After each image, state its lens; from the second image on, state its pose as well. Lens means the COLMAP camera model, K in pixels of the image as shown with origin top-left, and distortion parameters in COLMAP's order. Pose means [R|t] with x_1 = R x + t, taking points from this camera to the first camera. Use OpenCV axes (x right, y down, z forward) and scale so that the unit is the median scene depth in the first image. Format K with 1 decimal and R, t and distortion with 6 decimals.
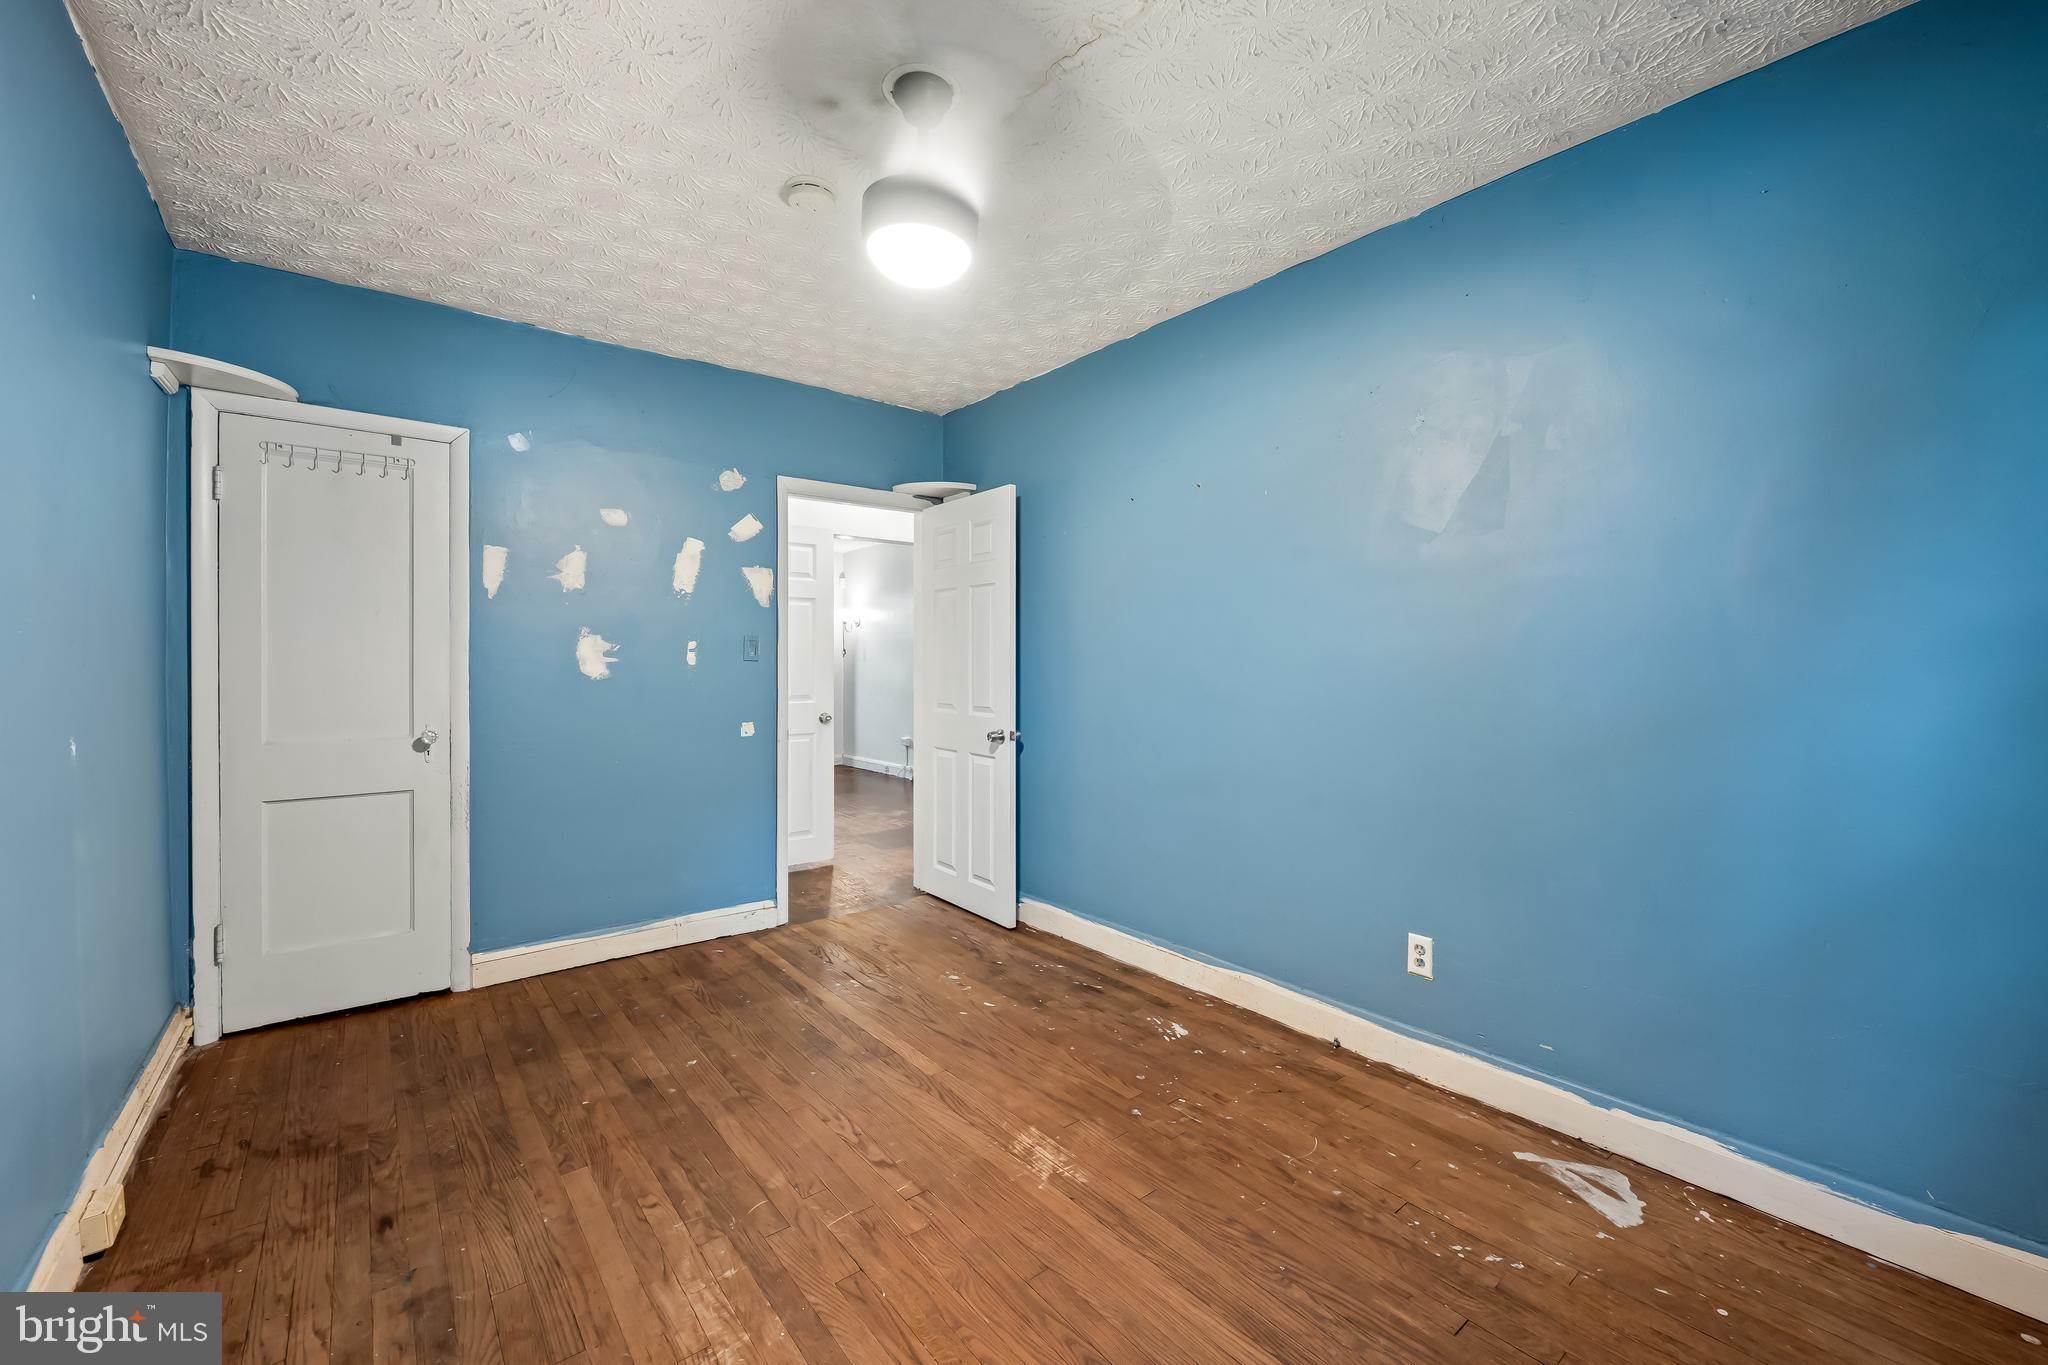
lens RADIAL K [[825.0, 0, 1027.7], [0, 825.0, 672.2], [0, 0, 1]] dist [-0.005860, 0.000528]
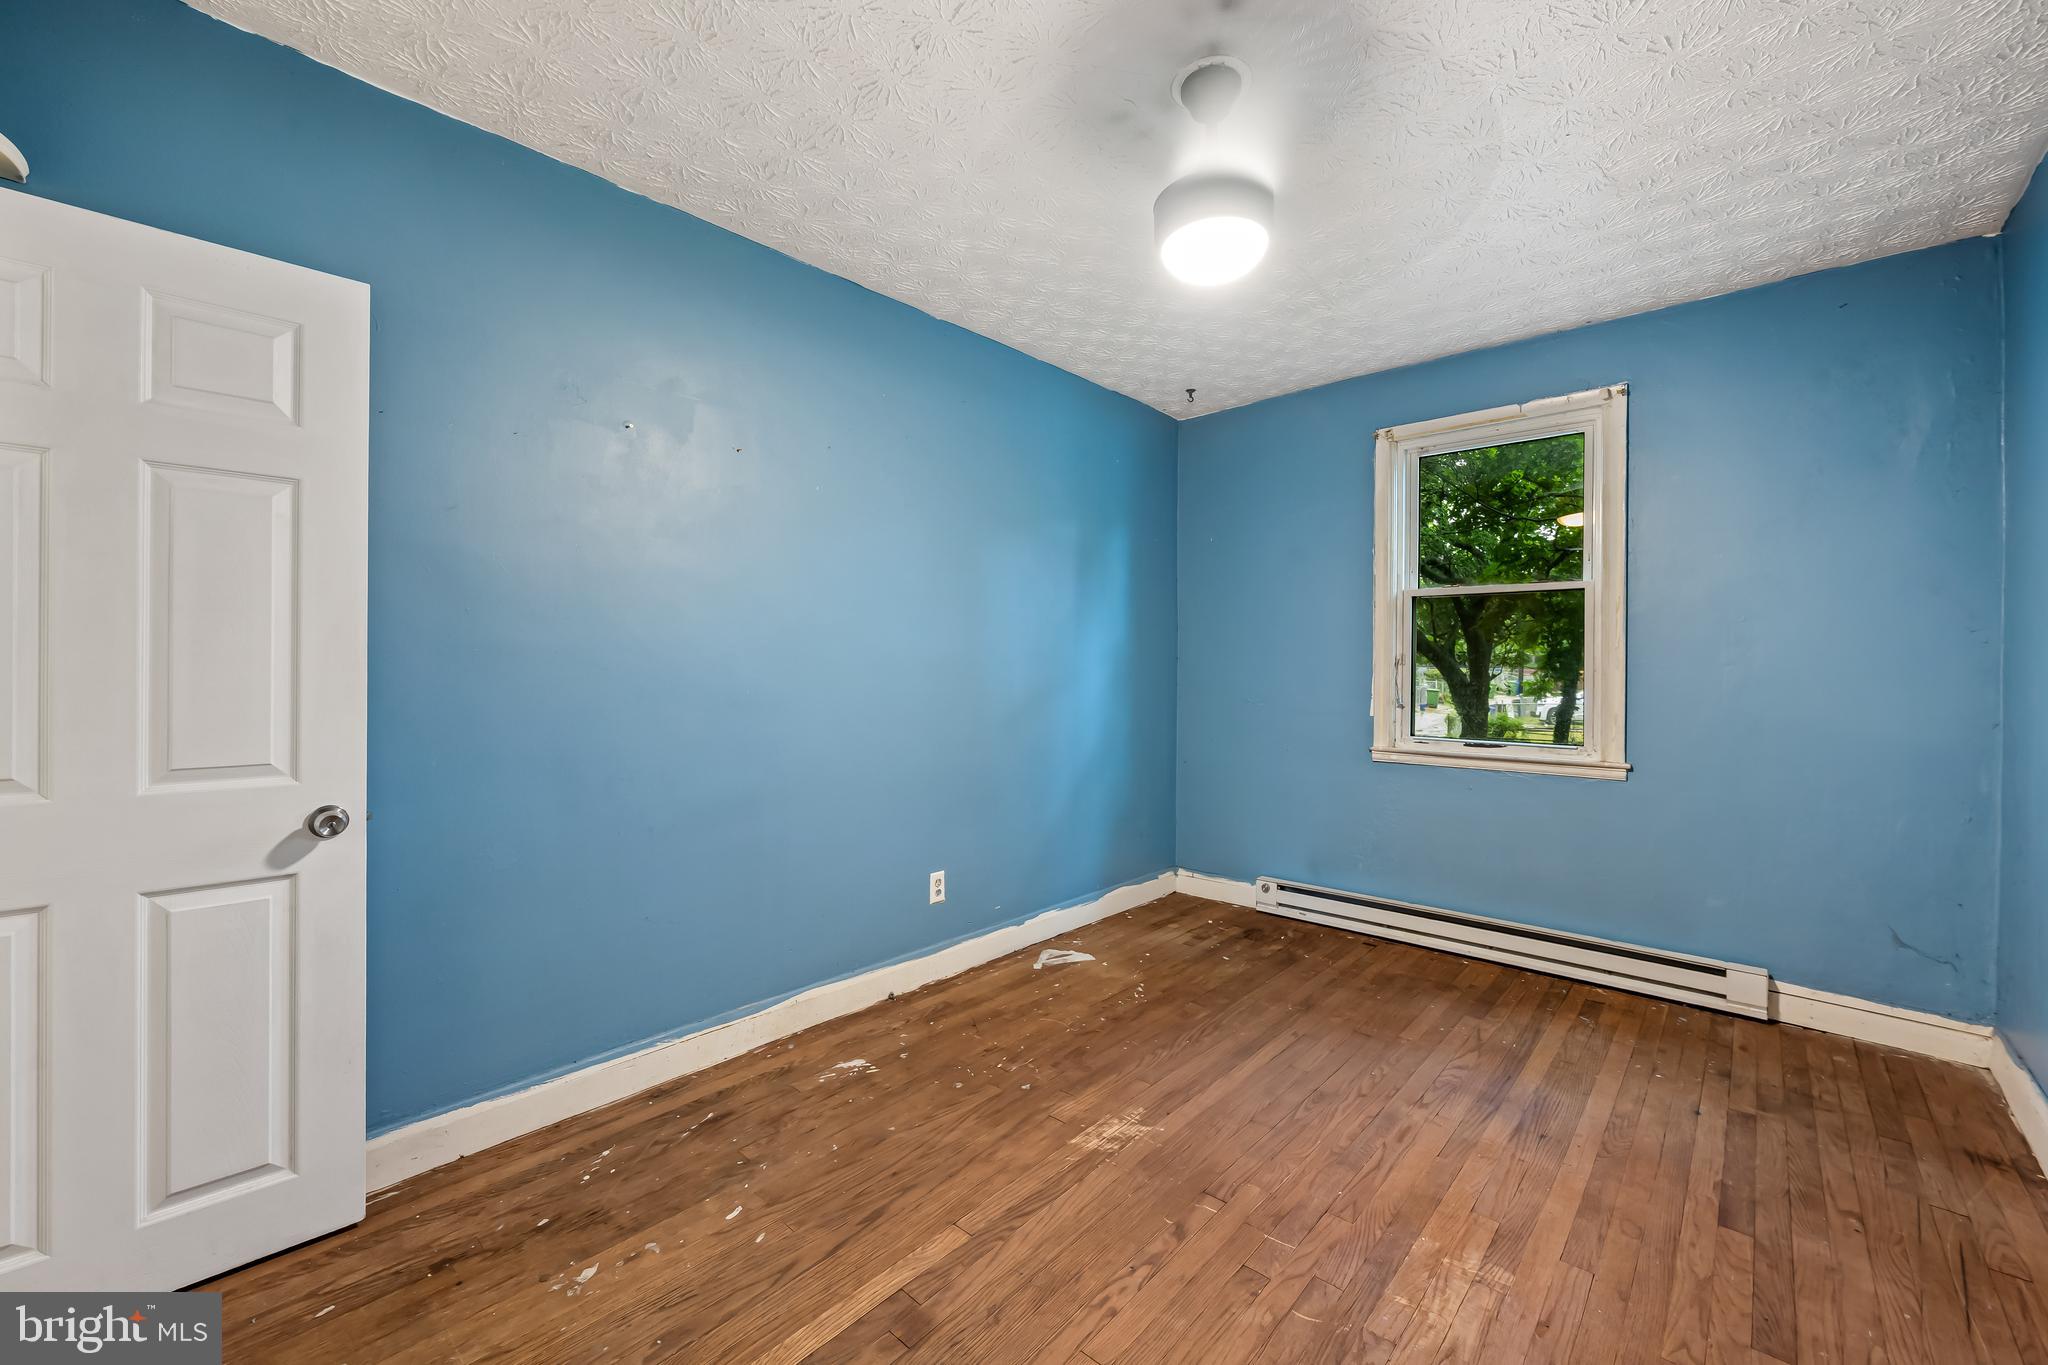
lens RADIAL K [[825.0, 0, 1015.0], [0, 825.0, 672.5], [0, 0, 1]] dist [-0.005860, 0.000528]
pose [[-0.149485, -0.009312, 0.988720, -0.951146], [0.008536, 0.999906, 0.010708, -0.012093], [-0.988727, 0.010041, -0.149392, 1.217868]]
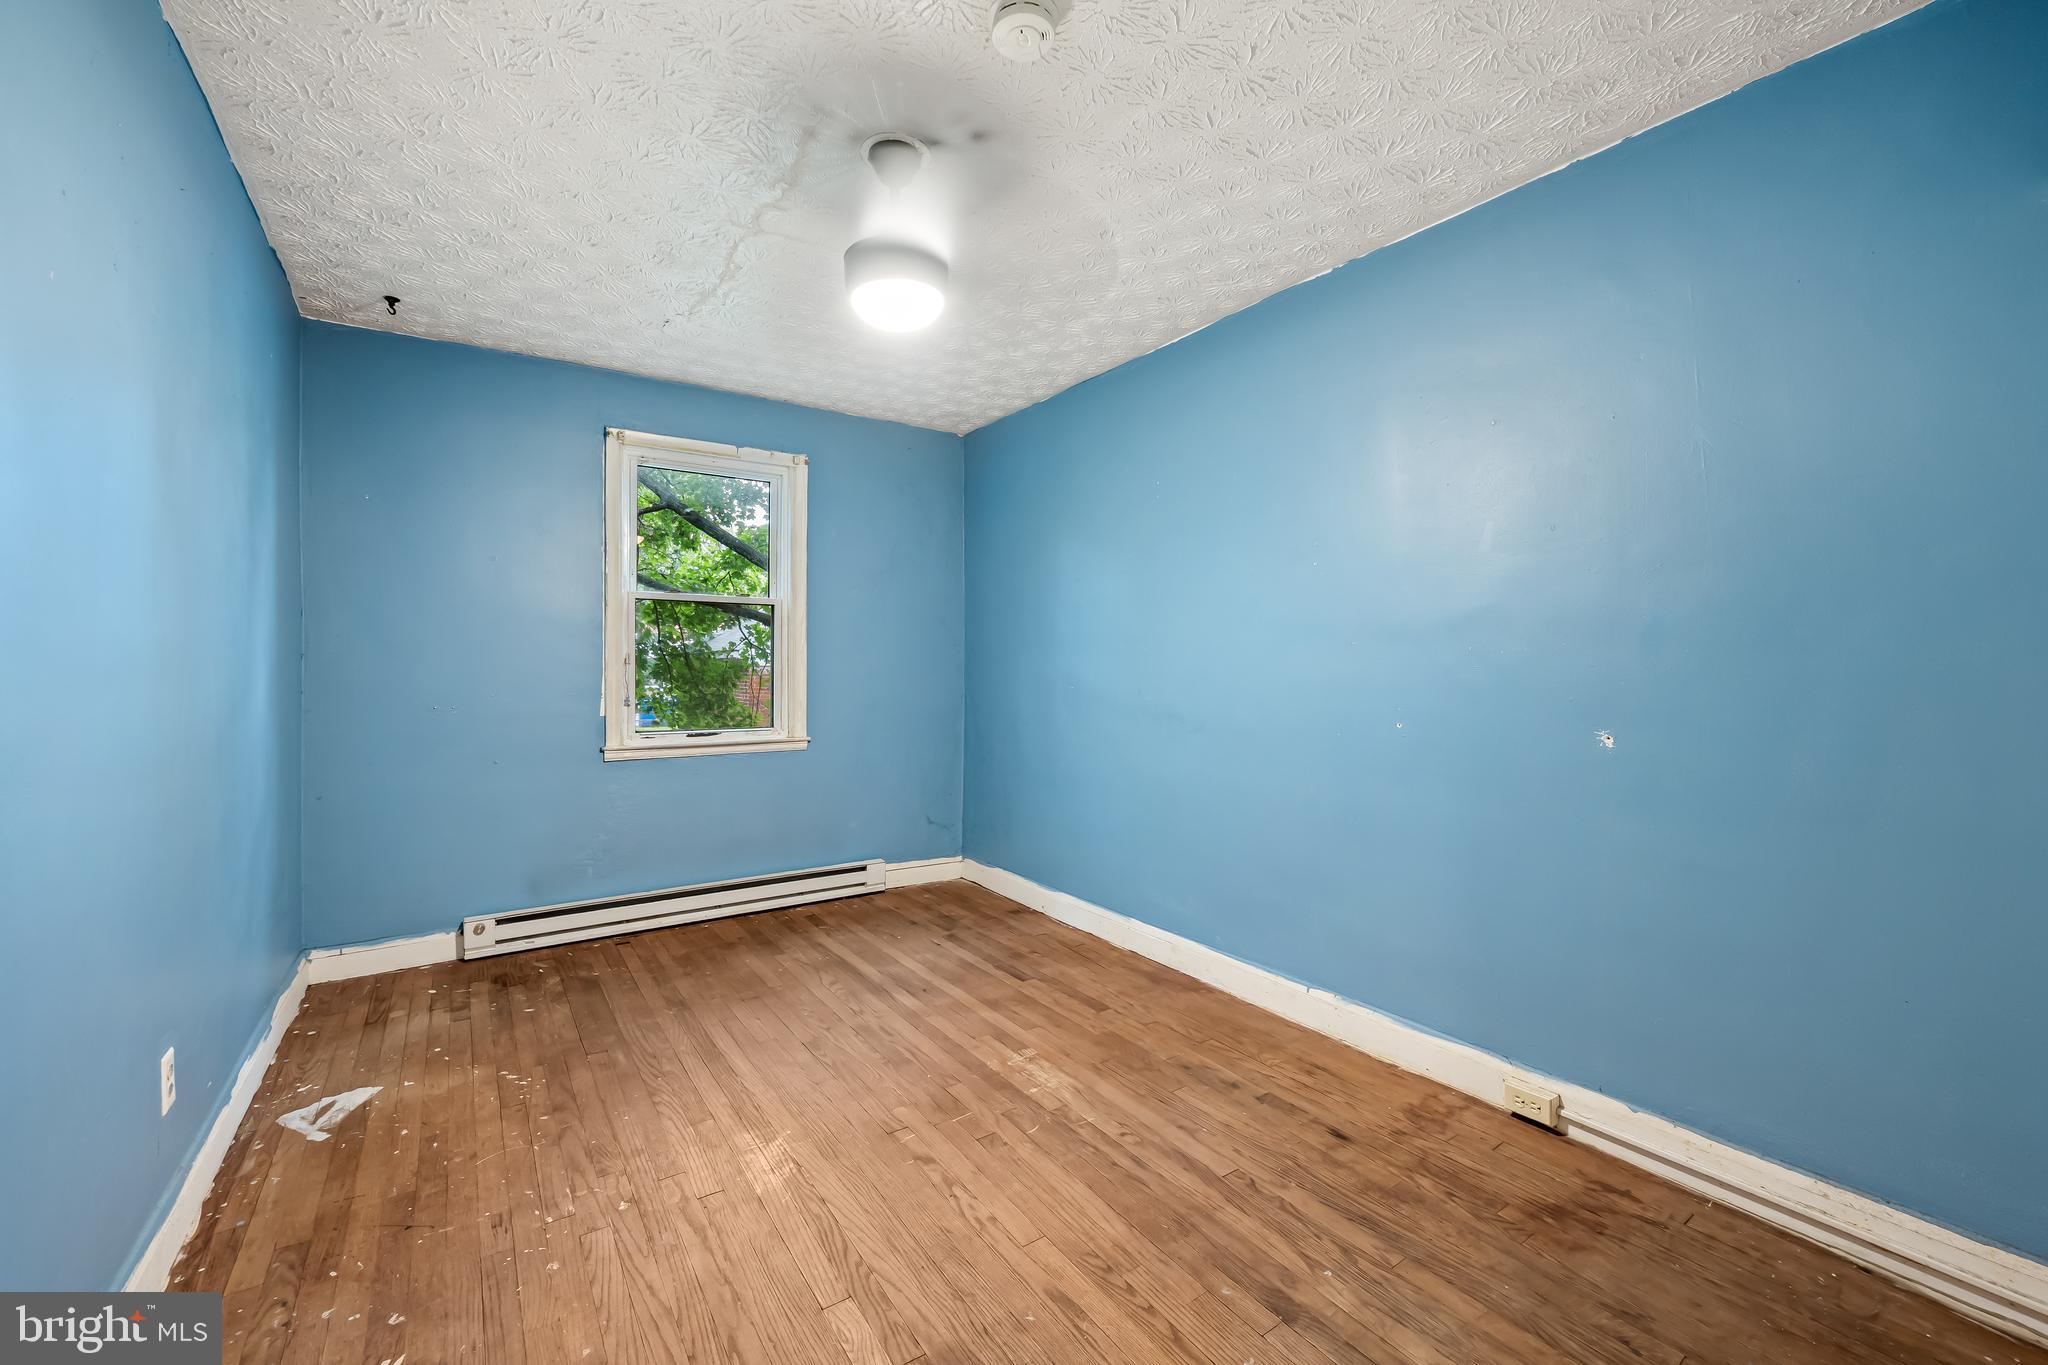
lens RADIAL K [[825.0, 0, 1030.5], [0, 825.0, 673.6], [0, 0, 1]] dist [-0.005860, 0.000528]
pose [[-0.997605, -0.003502, 0.069076, -0.348836], [-0.001899, 0.999728, 0.023256, -0.024624], [-0.069139, 0.023069, -0.997340, 1.865387]]
